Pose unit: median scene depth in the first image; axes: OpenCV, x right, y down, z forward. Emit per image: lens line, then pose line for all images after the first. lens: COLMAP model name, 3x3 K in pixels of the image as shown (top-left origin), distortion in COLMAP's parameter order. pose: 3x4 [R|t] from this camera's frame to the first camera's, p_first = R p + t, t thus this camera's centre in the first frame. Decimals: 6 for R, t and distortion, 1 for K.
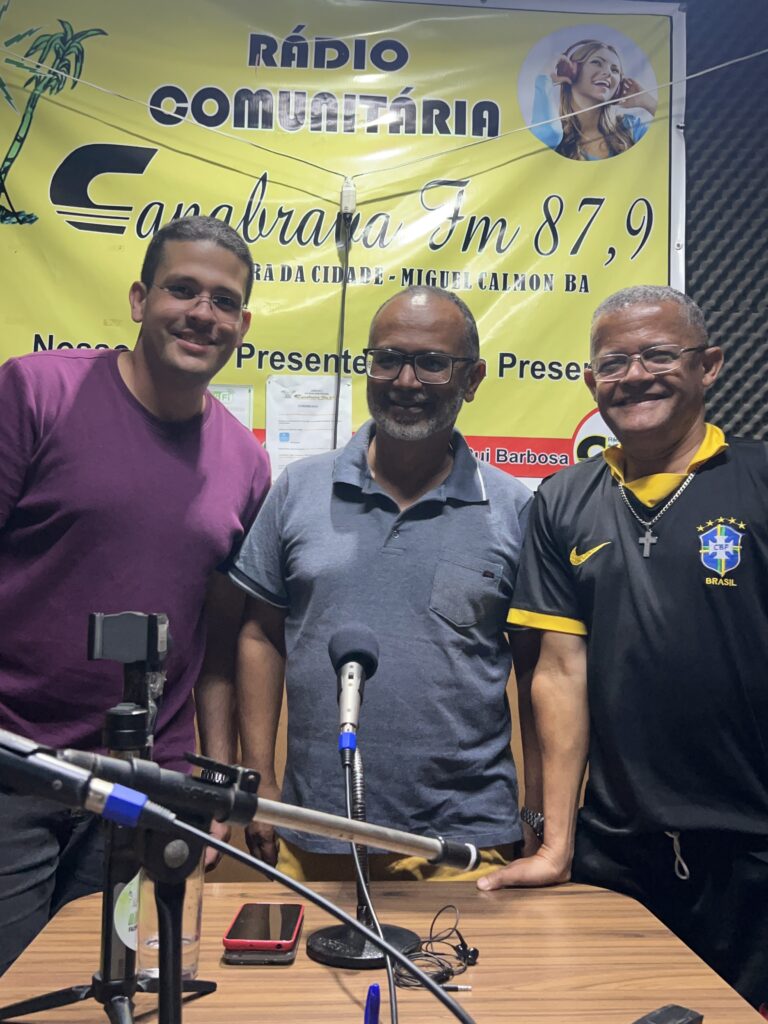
lens RADIAL K [[989.6, 0, 383.8], [0, 989.6, 521.5], [0, 0, 1]] dist [0.023633, 0.000000]
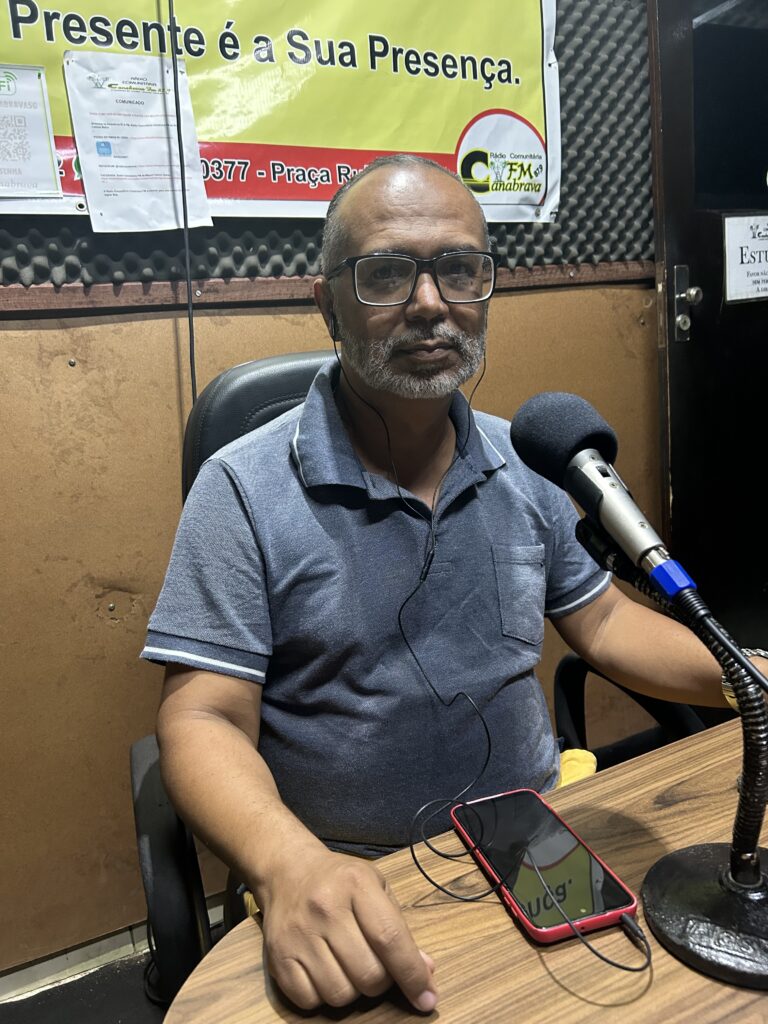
lens RADIAL K [[768.1, 0, 377.7], [0, 768.1, 513.2], [0, 0, 1]] dist [0.021903, -0.026951]
pose [[0.920553, -0.165856, 0.353657, -0.155955], [0.074152, 0.963117, 0.258663, 0.037660], [-0.383514, -0.211889, 0.898899, 0.362102]]
